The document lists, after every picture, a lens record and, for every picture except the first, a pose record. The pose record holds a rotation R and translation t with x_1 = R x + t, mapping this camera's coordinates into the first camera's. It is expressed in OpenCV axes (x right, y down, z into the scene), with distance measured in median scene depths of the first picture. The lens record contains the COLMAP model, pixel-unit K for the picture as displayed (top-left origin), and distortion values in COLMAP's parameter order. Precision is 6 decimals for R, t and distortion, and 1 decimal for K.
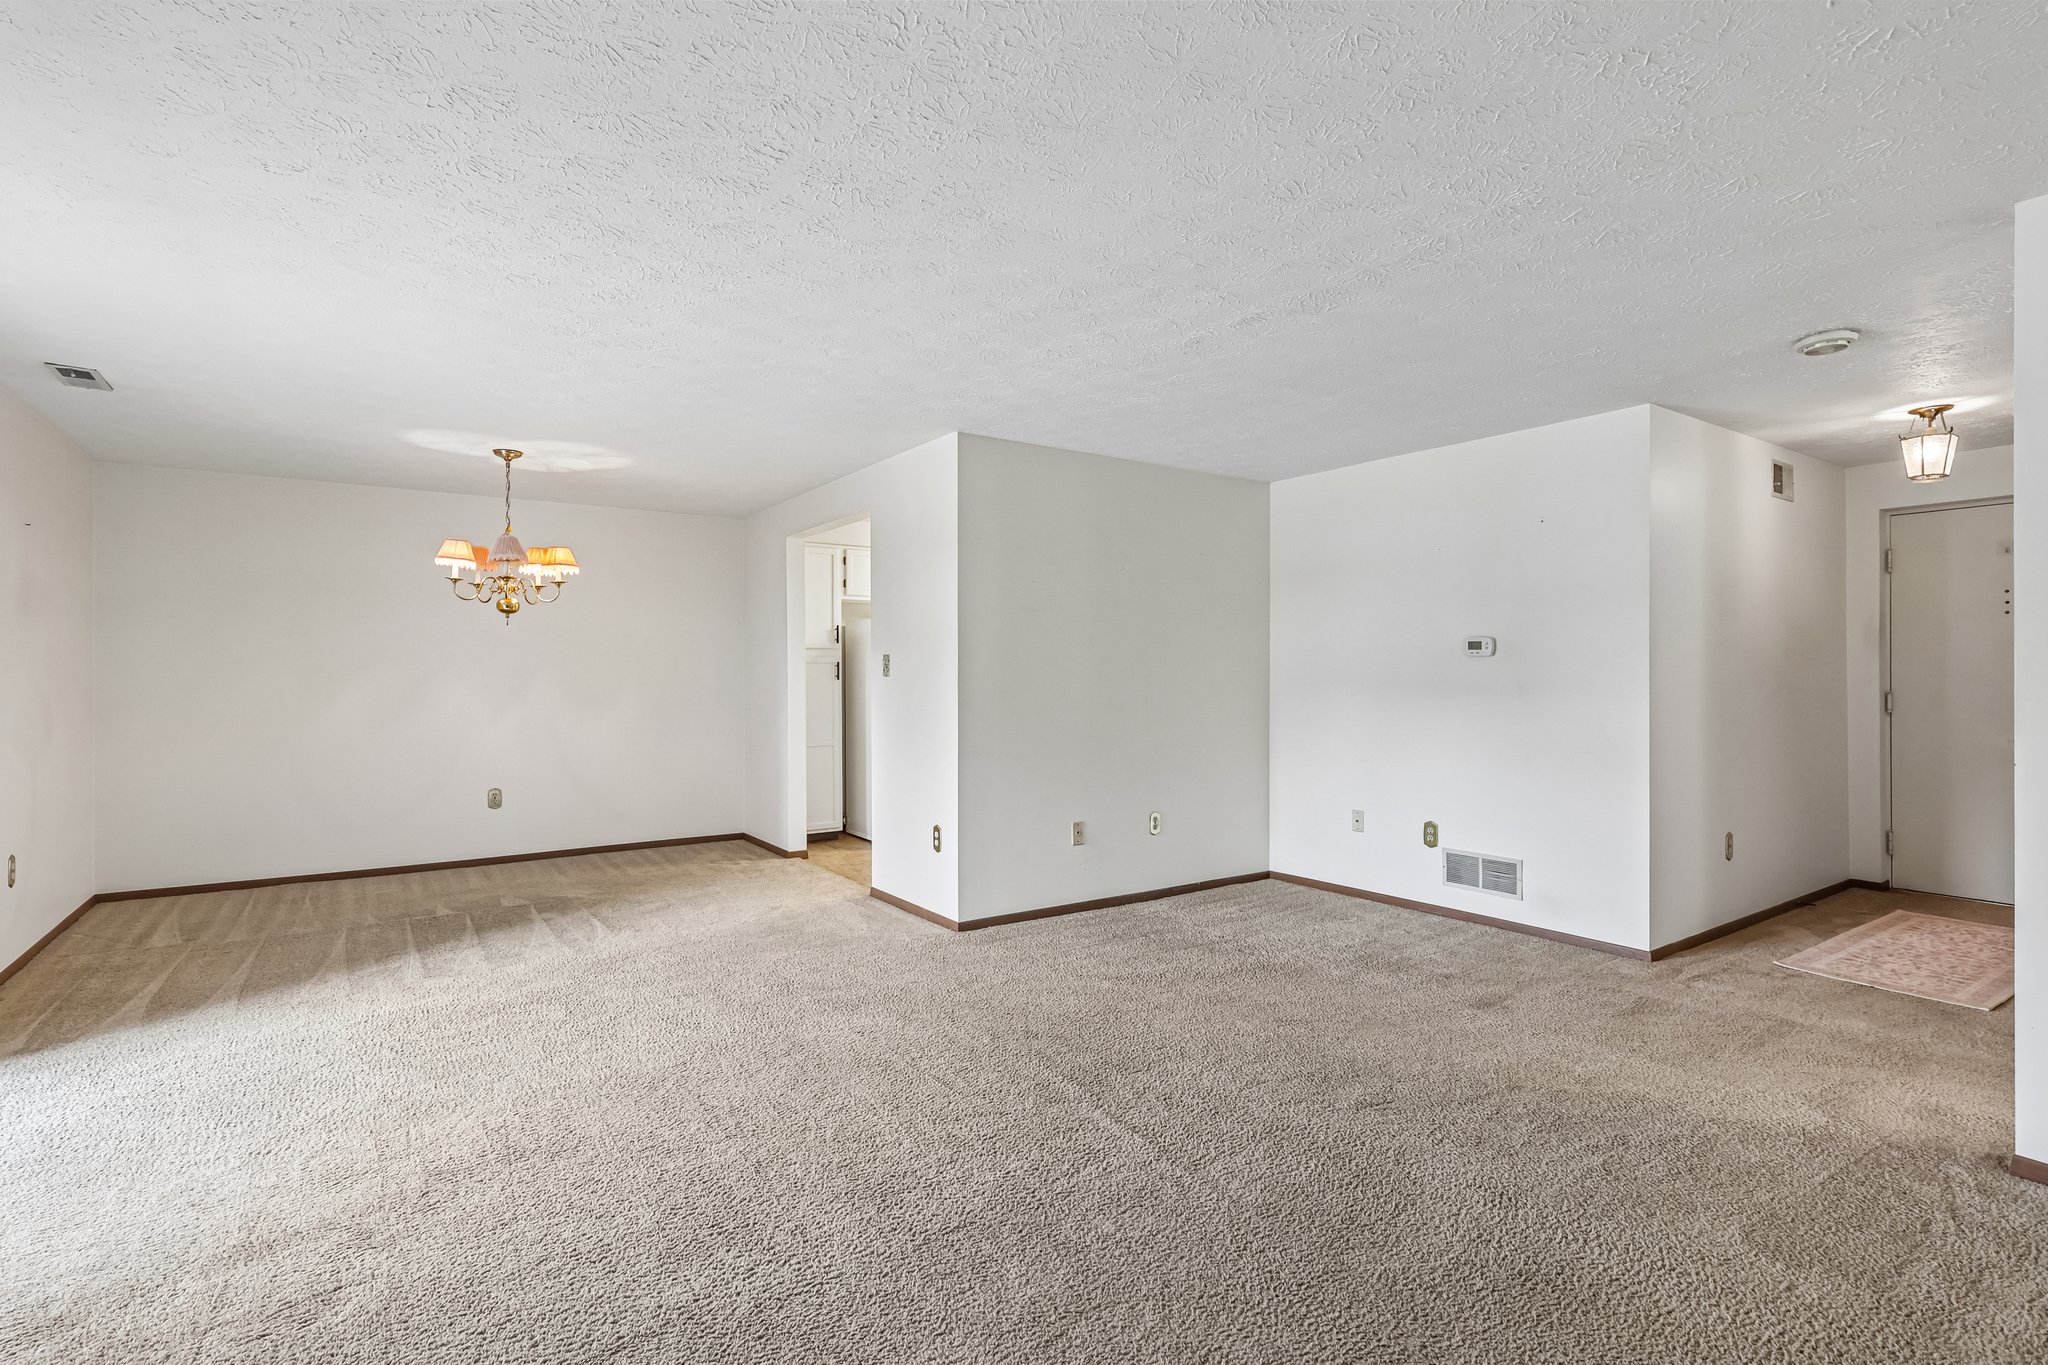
lens RADIAL K [[951.3, 0, 1017.1], [0, 951.3, 668.4], [0, 0, 1]] dist [-0.000877, 0.000570]
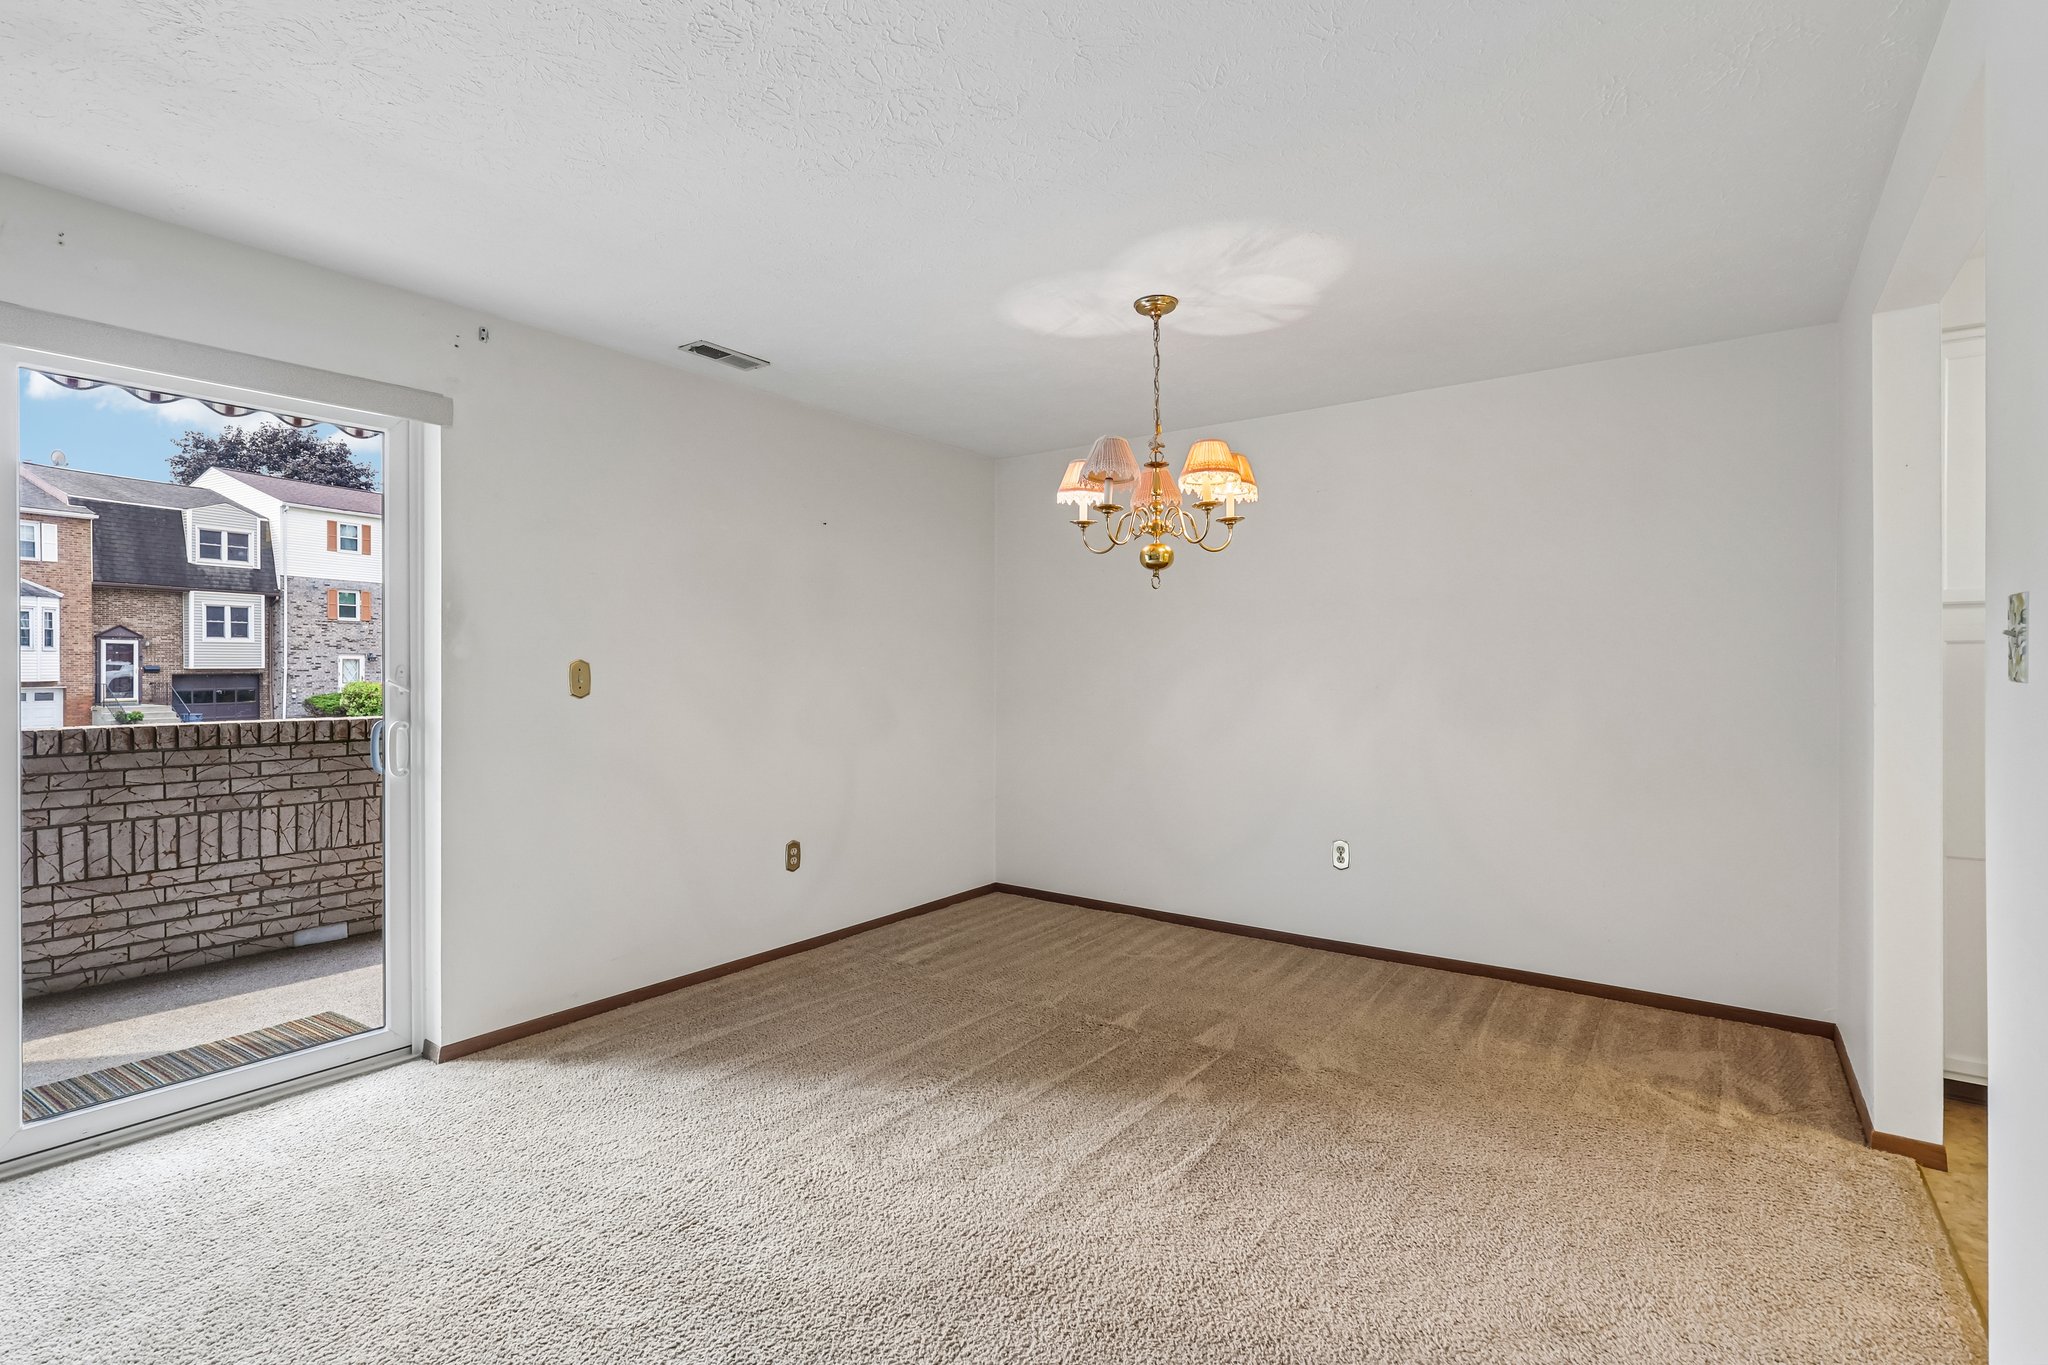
lens RADIAL K [[955.2, 0, 1009.3], [0, 955.2, 673.7], [0, 0, 1]] dist [-0.000346, 0.000131]
pose [[0.330351, 0.005923, -0.943839, 0.011306], [0.002004, 0.999974, 0.006977, 0.004977], [0.943856, -0.004196, 0.330331, 0.716631]]
